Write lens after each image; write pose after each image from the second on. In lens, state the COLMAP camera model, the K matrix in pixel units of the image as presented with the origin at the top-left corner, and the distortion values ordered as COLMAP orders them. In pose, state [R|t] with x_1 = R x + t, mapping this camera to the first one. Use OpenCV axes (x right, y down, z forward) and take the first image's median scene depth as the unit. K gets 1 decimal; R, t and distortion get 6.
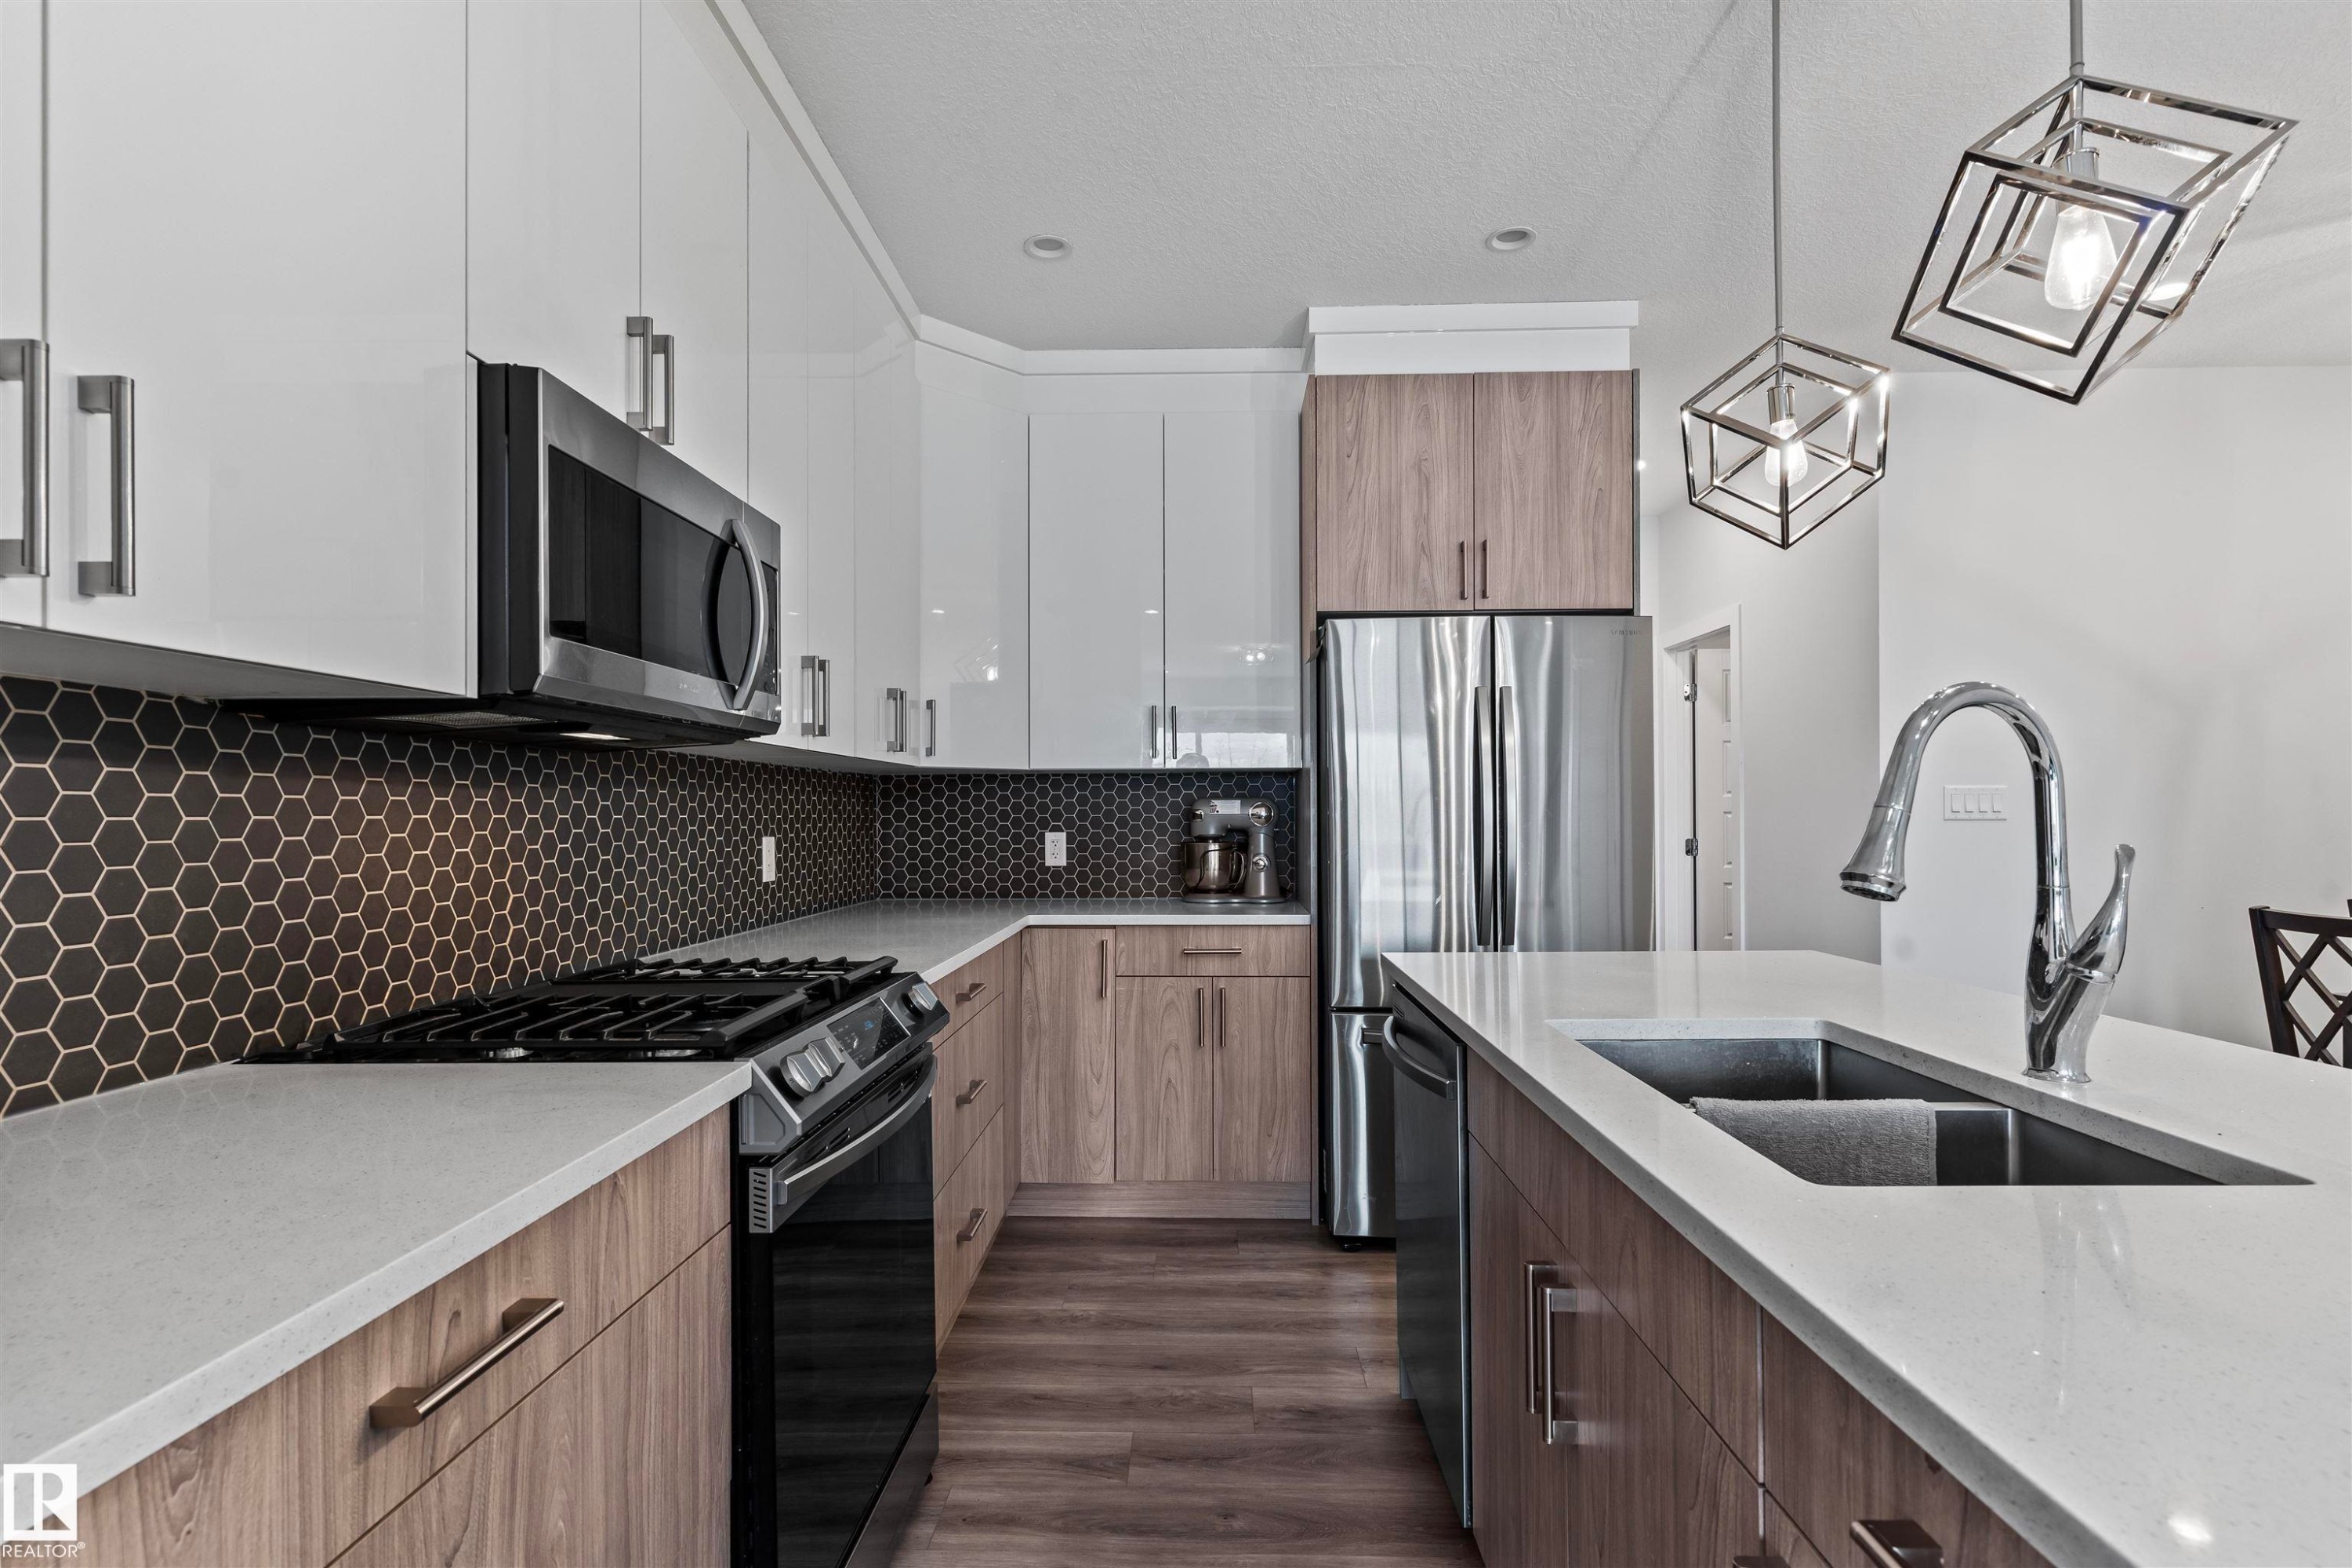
lens RADIAL K [[1120.0, 0, 1166.3], [0, 1120.0, 809.4], [0, 0, 1]] dist [0.004167, 0.000464]
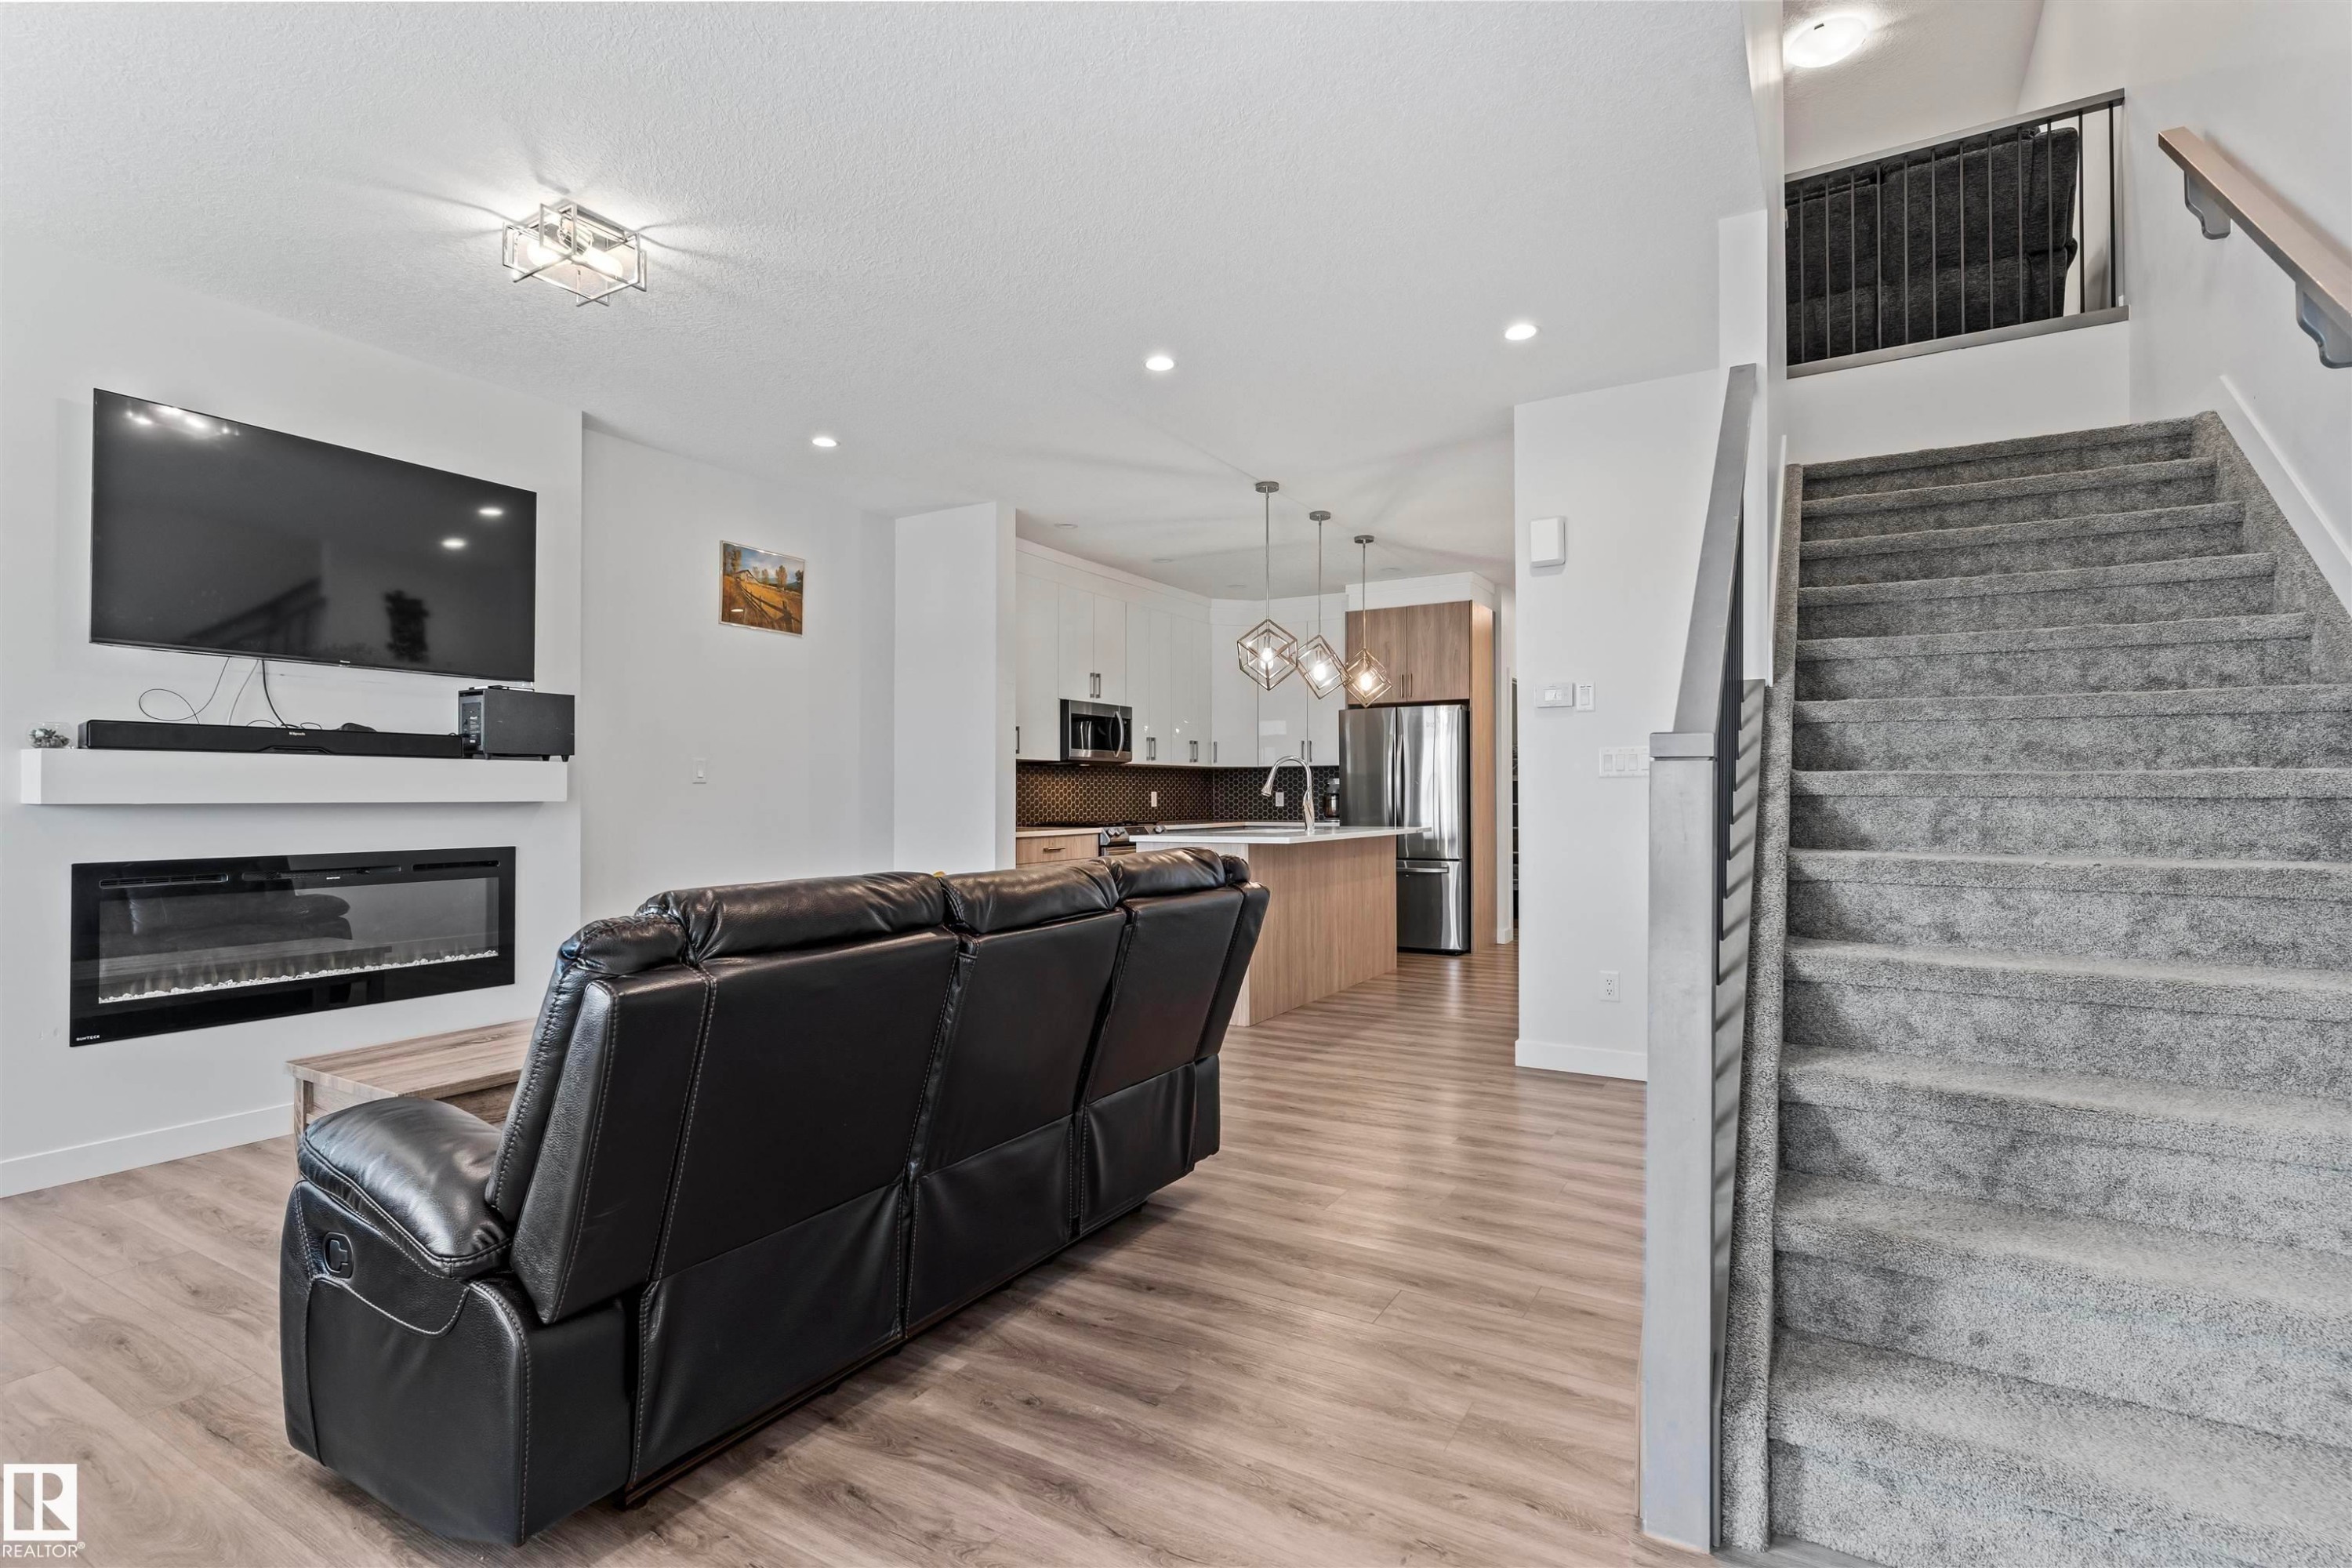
lens RADIAL K [[1120.0, 0, 1189.2], [0, 1120.0, 784.7], [0, 0, 1]] dist [0.004167, 0.000464]
pose [[0.882444, -0.002160, -0.470413, 1.020834], [0.000333, 0.999992, -0.003967, 0.016252], [0.470418, 0.003344, 0.882437, -1.432782]]
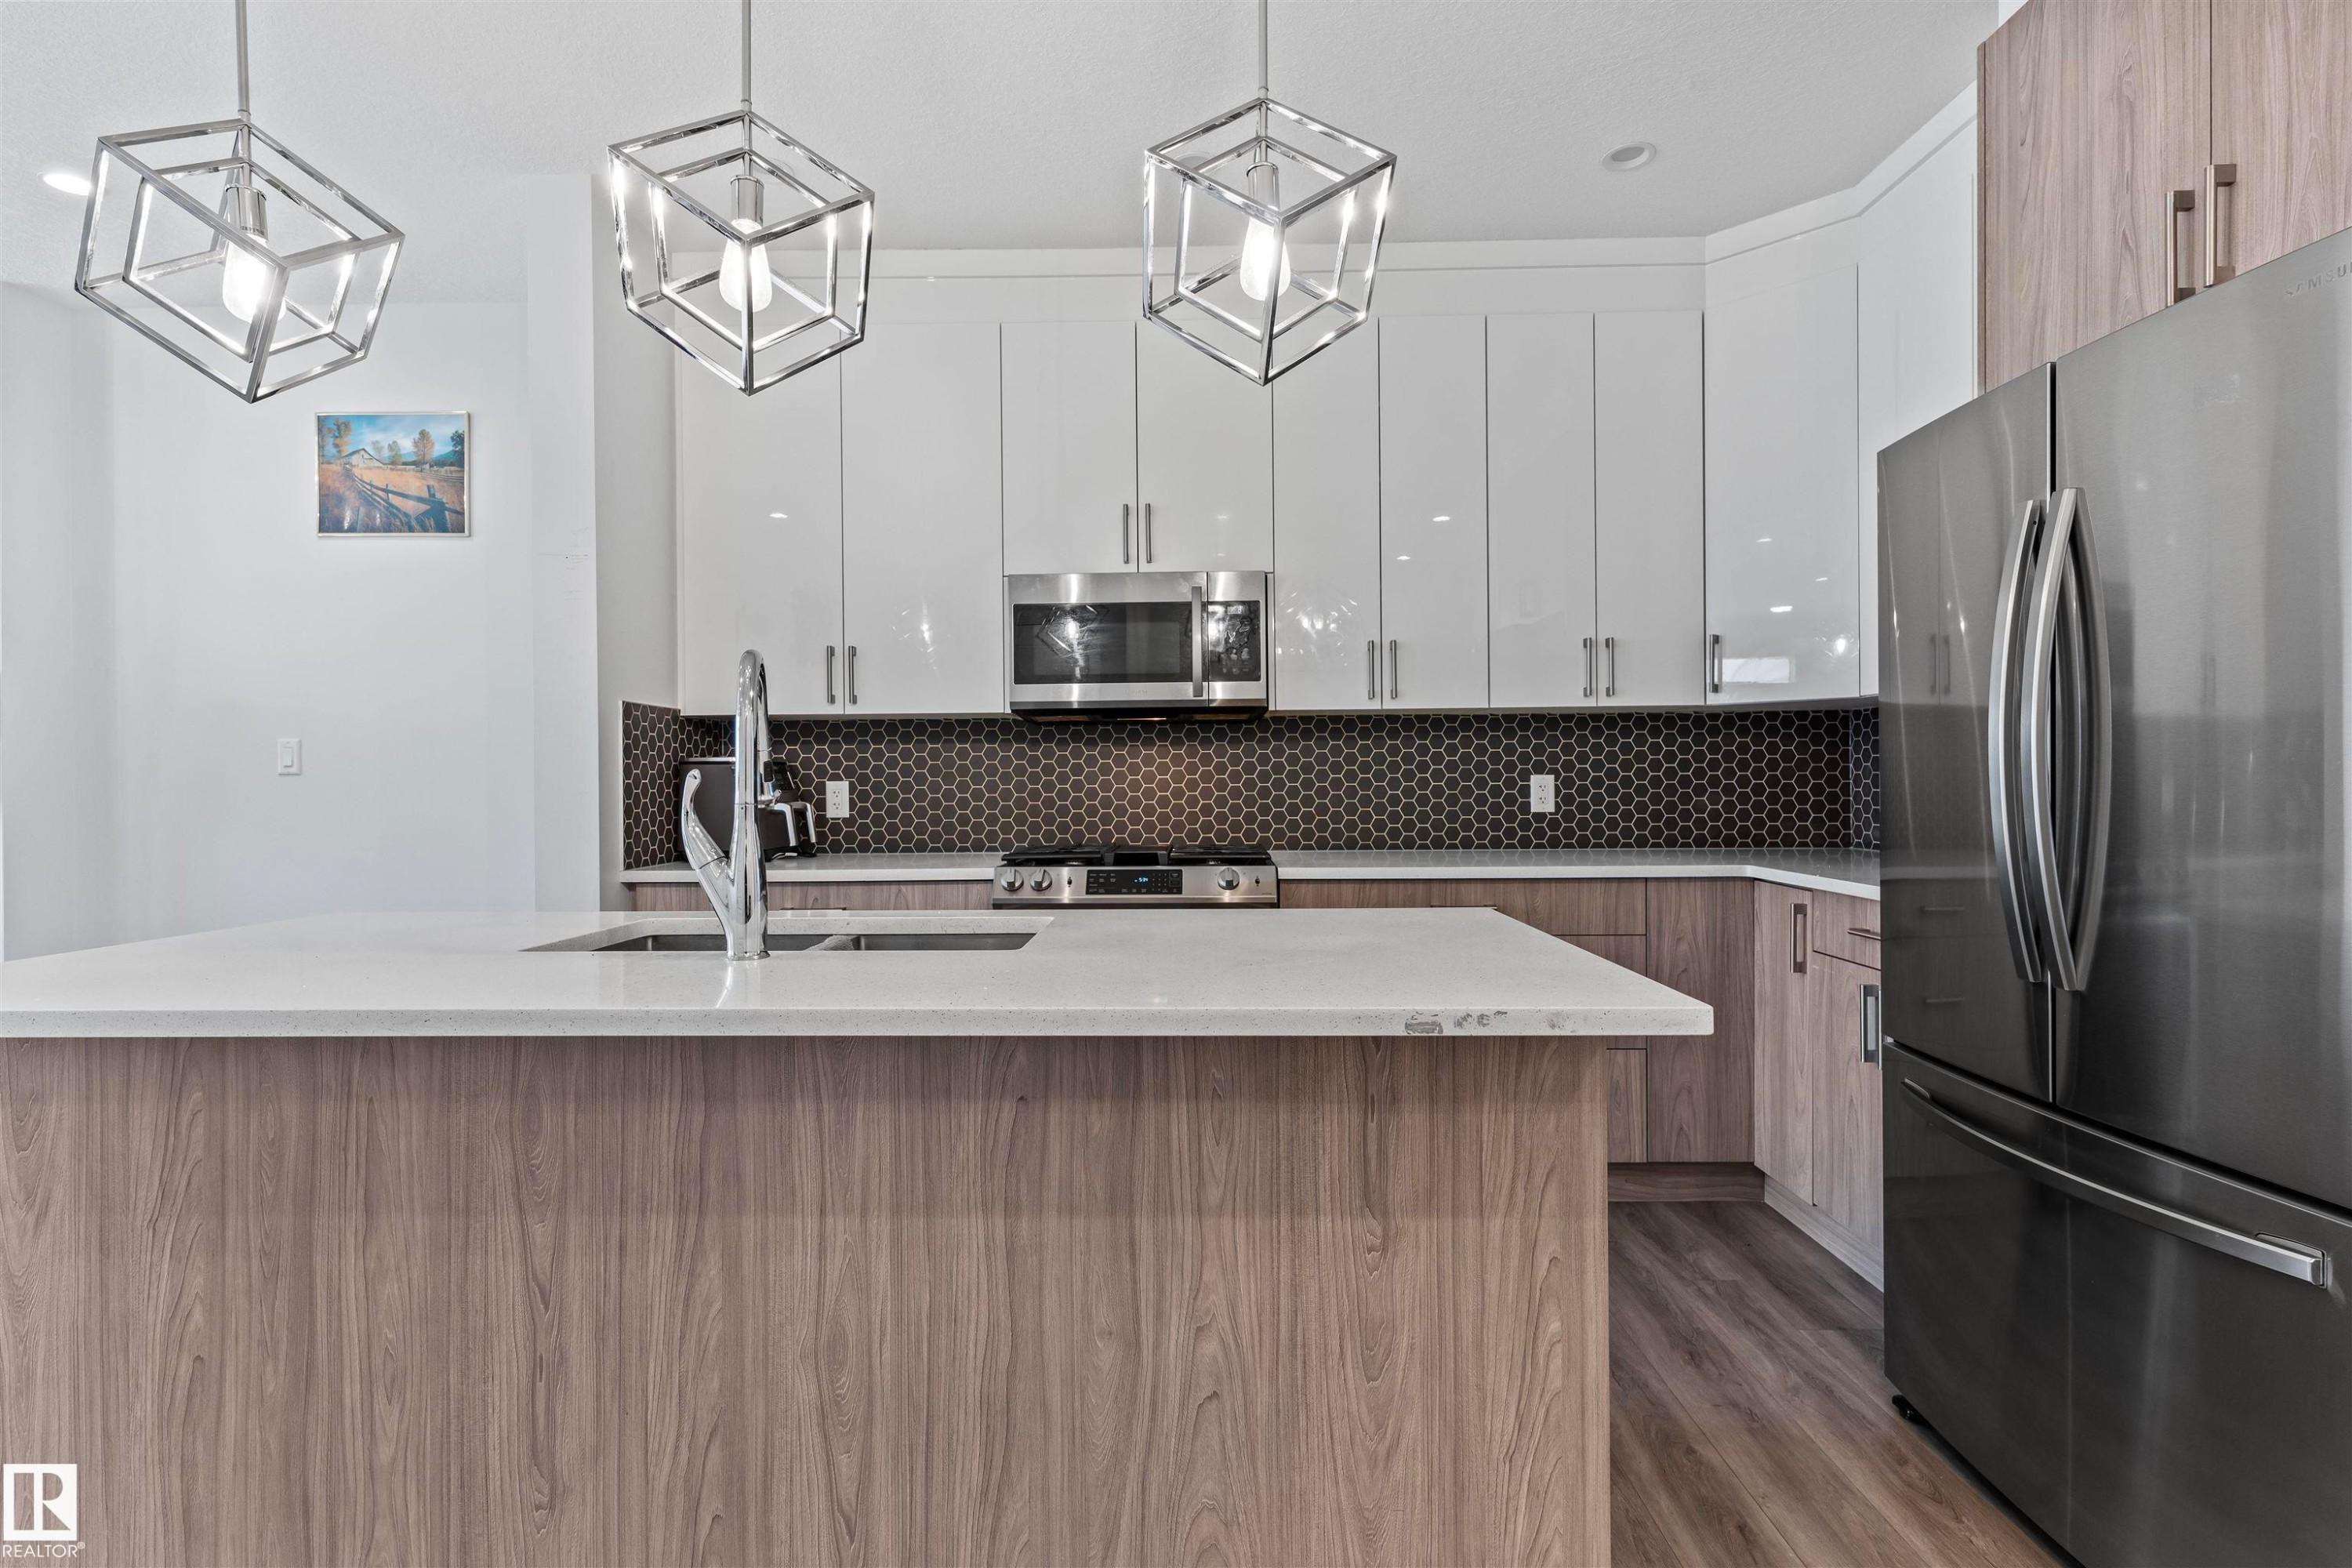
lens RADIAL K [[1120.0, 0, 1189.1], [0, 1120.0, 774.1], [0, 0, 1]] dist [0.004167, 0.000464]
pose [[0.015853, 0.002214, -0.999872, 0.759420], [0.012641, 0.999917, 0.002415, 0.014429], [0.999794, -0.012678, 0.015823, 0.543813]]
